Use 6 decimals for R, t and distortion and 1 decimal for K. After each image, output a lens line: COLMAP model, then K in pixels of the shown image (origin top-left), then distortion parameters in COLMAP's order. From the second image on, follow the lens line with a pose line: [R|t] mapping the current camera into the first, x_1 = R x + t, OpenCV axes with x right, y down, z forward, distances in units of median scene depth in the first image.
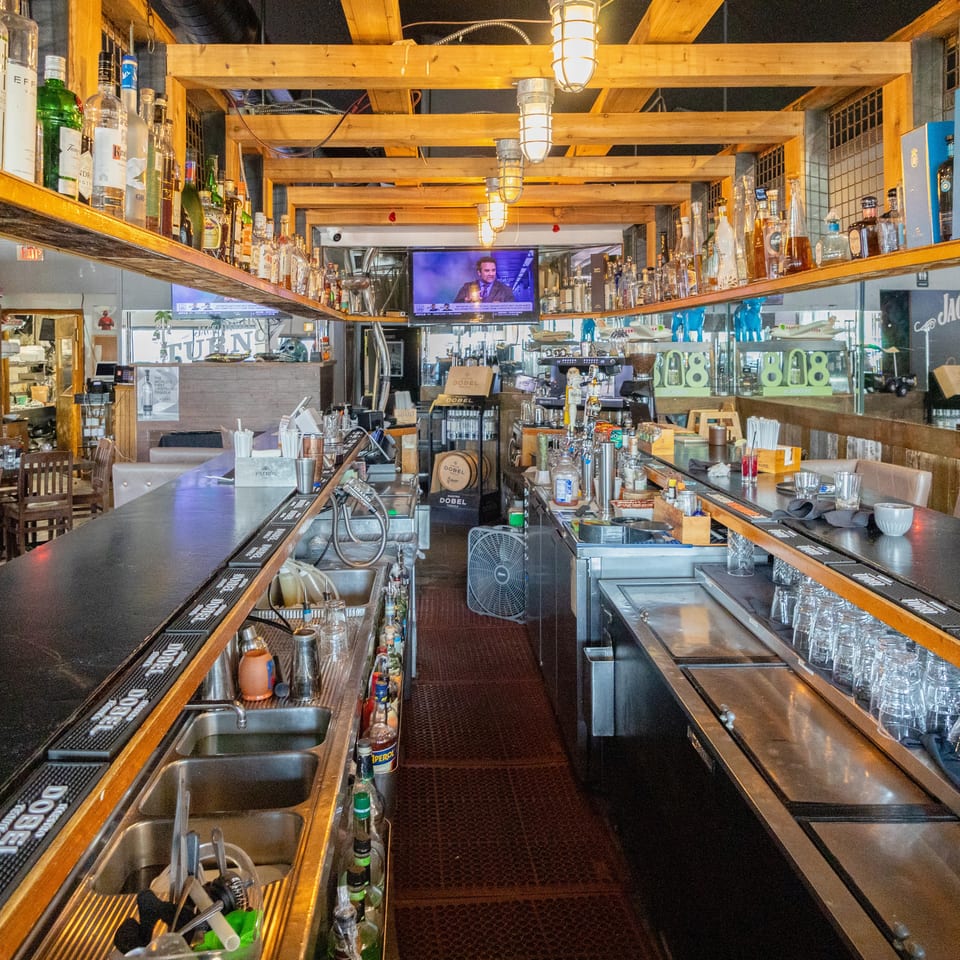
lens RADIAL K [[930.2, 0, 477.4], [0, 930.2, 444.1], [0, 0, 1]] dist [0.030818, -0.005074]
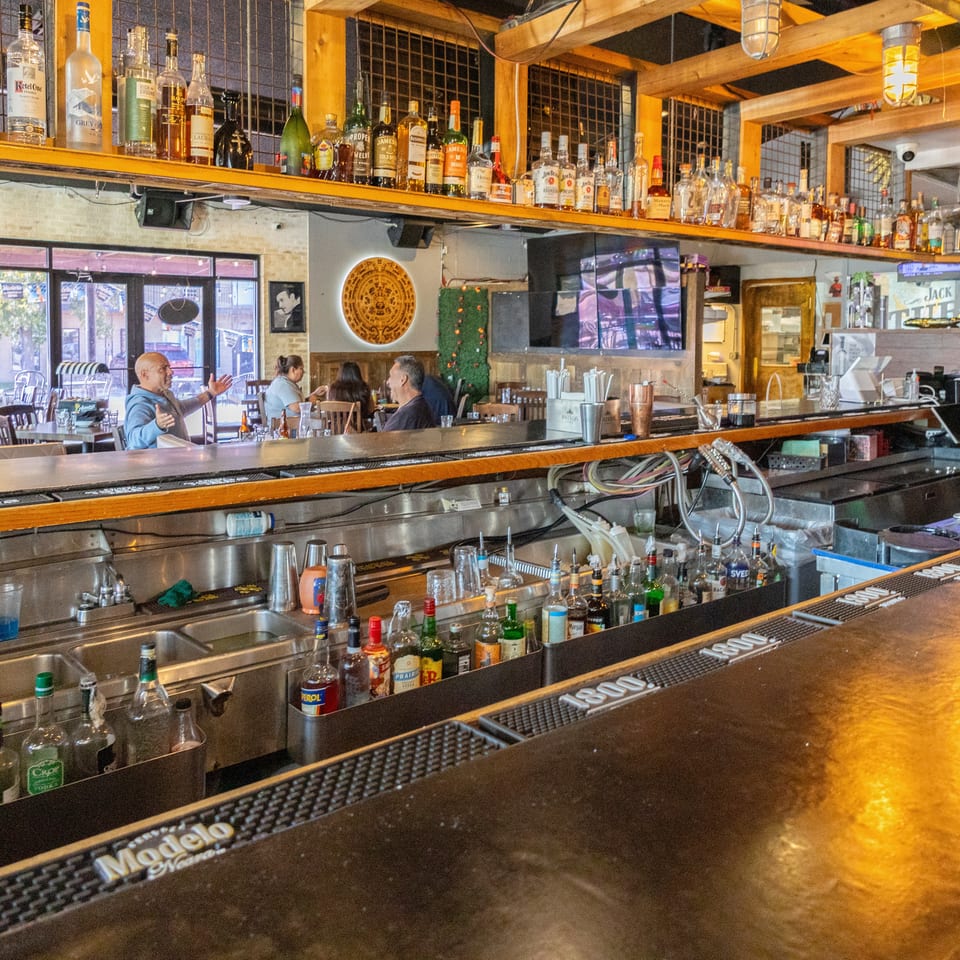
lens RADIAL K [[930.2, 0, 477.4], [0, 930.2, 444.1], [0, 0, 1]] dist [0.030818, -0.005074]
pose [[0.594699, 0.093892, -0.798447, 0.167978], [-0.081678, 0.995074, 0.056179, 0.004597], [0.799789, 0.031806, 0.599439, 0.134470]]
